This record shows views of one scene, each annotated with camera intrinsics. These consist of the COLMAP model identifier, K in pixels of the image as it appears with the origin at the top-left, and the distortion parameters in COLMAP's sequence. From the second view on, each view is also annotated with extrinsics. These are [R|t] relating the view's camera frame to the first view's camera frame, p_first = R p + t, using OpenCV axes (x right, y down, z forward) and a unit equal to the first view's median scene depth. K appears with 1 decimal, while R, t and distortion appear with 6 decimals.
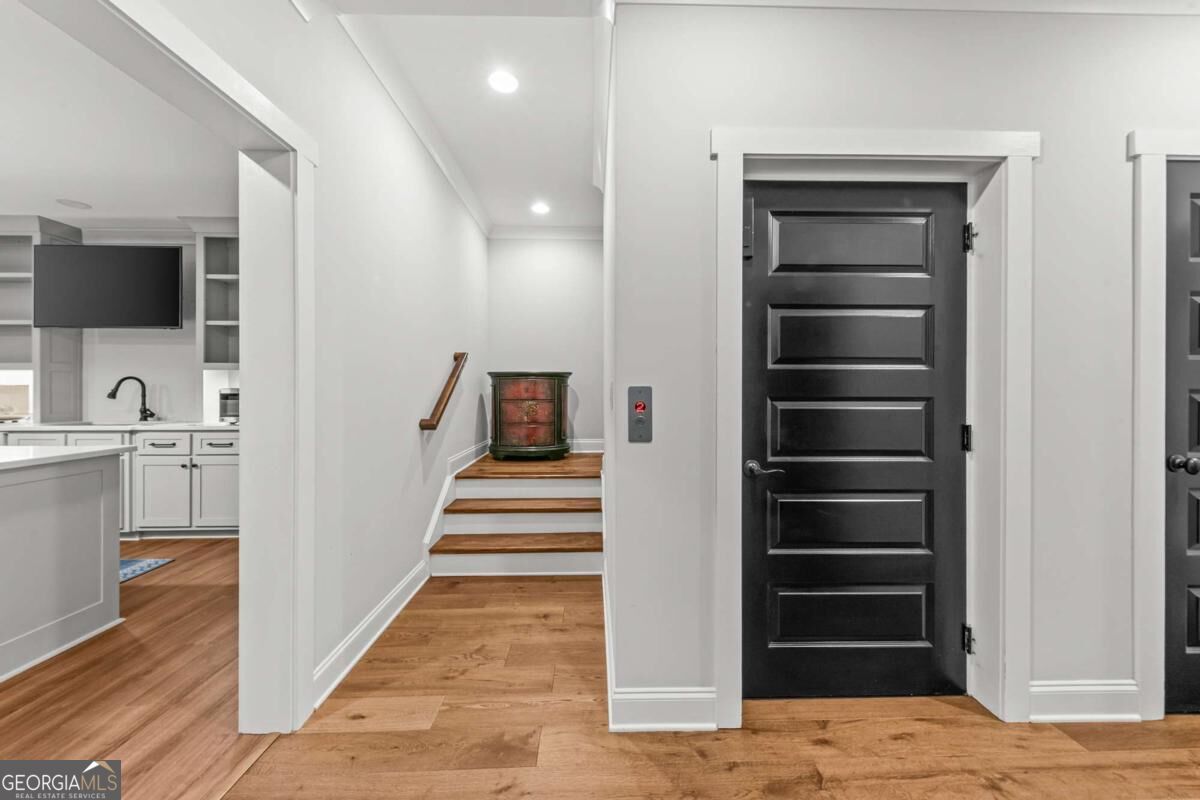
lens RADIAL K [[431.5, 0, 601.7], [0, 431.5, 389.9], [0, 0, 1]] dist [0.000962, 0.000060]
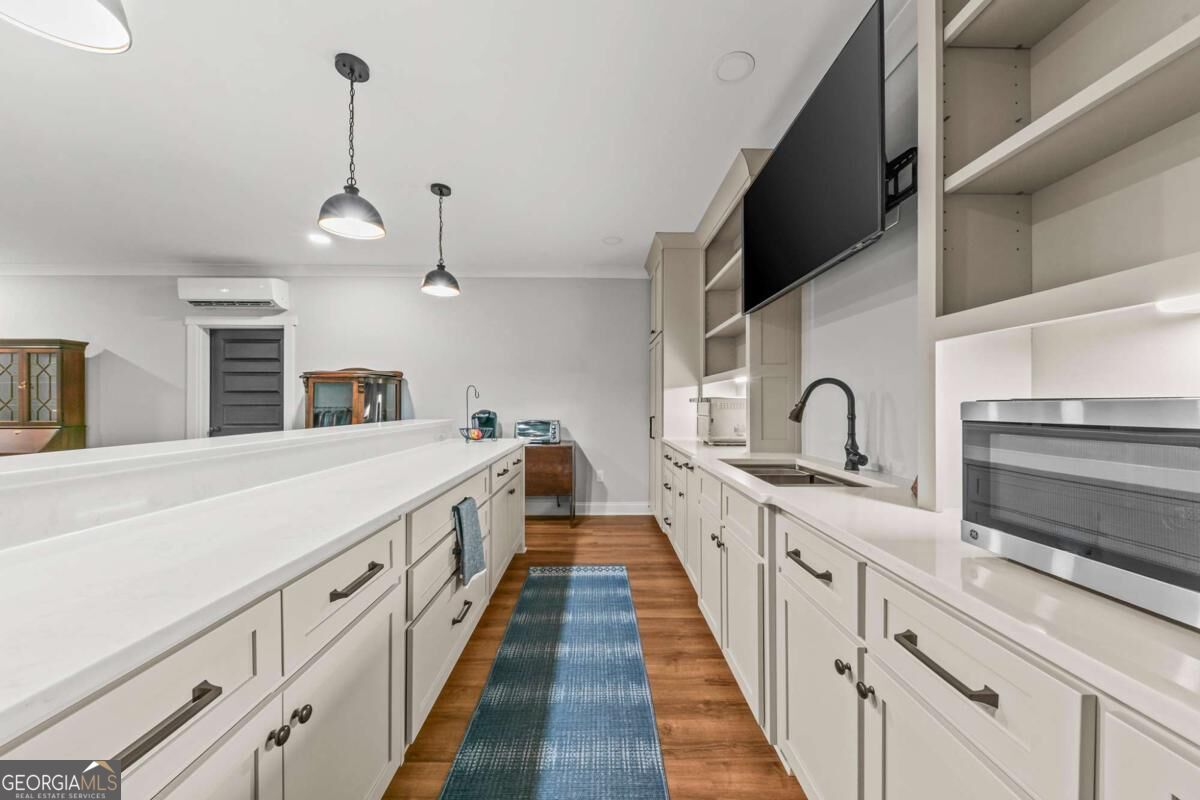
lens RADIAL K [[423.3, 0, 597.3], [0, 423.3, 398.9], [0, 0, 1]] dist [0.000009, -0.000038]
pose [[-0.022973, -0.006971, -0.999712, -0.593004], [0.000765, 0.999975, -0.006990, -0.003410], [0.999736, -0.000925, -0.022967, 0.736447]]
